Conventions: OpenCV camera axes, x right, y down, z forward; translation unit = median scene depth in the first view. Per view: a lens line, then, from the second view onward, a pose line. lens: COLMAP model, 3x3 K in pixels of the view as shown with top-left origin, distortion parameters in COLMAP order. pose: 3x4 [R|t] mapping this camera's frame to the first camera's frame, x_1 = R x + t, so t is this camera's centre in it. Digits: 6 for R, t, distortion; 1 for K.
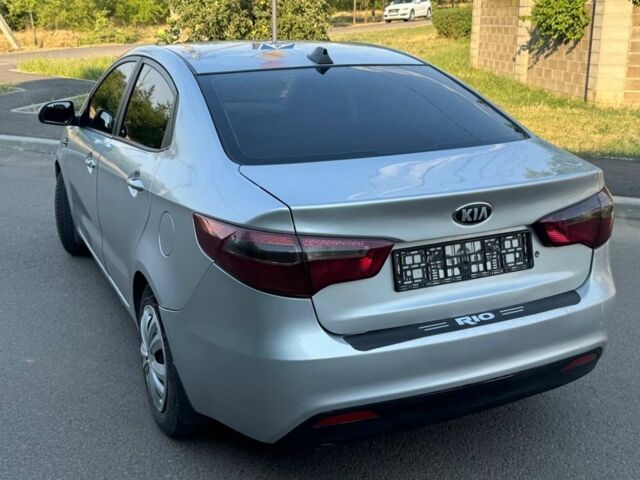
lens RADIAL K [[759.2, 0, 320.7], [0, 759.2, 235.0], [0, 0, 1]] dist [0.095383, 0.000000]
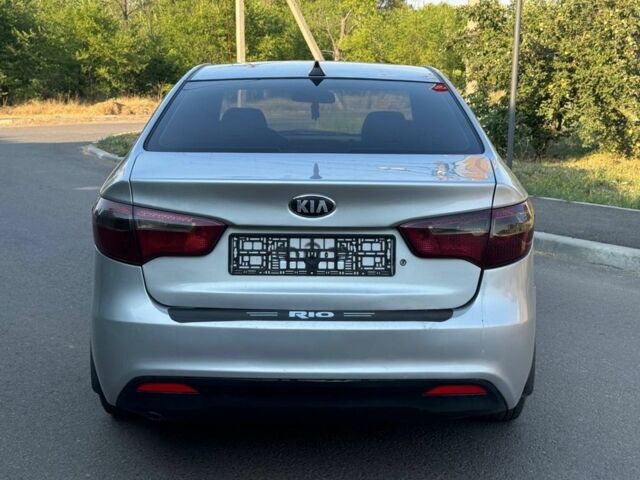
lens RADIAL K [[904.4, 0, 316.4], [0, 904.4, 240.2], [0, 0, 1]] dist [0.106269, 0.000000]
pose [[0.910848, 0.092953, -0.402139, 0.670593], [-0.133556, 0.988269, -0.074073, 0.100862], [0.390537, 0.121177, 0.912577, -0.071103]]
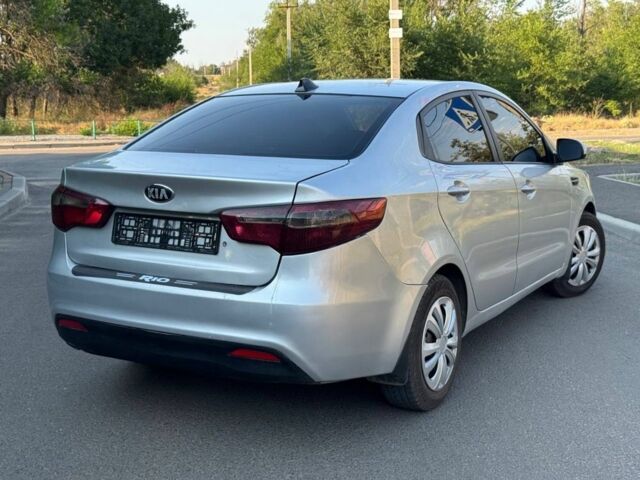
lens RADIAL K [[904.4, 0, 322.1], [0, 904.4, 241.9], [0, 0, 1]] dist [0.106269, 0.000000]
pose [[0.584178, 0.144628, -0.798636, 1.541525], [-0.233253, 0.972401, 0.005479, -0.021237], [0.777386, 0.183084, 0.601790, 0.312474]]
